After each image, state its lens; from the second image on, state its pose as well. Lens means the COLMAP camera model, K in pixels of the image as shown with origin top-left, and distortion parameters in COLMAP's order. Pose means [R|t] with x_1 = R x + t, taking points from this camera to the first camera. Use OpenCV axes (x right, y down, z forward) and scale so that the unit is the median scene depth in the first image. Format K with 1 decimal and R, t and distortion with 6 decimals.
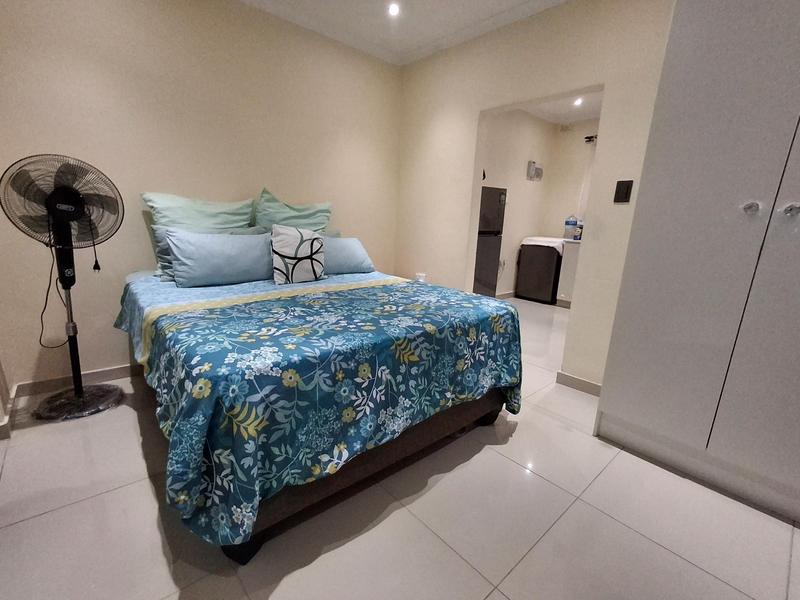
lens RADIAL K [[368.4, 0, 397.7], [0, 368.4, 304.4], [0, 0, 1]] dist [0.004014, 0.002787]
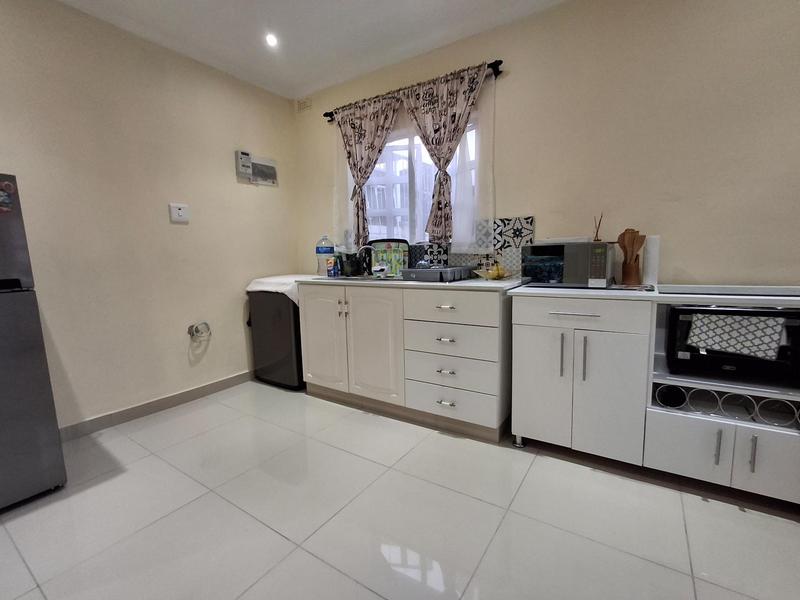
lens RADIAL K [[368.4, 0, 401.9], [0, 368.4, 298.6], [0, 0, 1]] dist [0.004014, 0.002787]
pose [[0.966733, -0.094545, 0.237675, 0.444555], [0.118389, 0.989051, -0.088106, -0.072302], [-0.226742, 0.113313, 0.967341, 0.392699]]
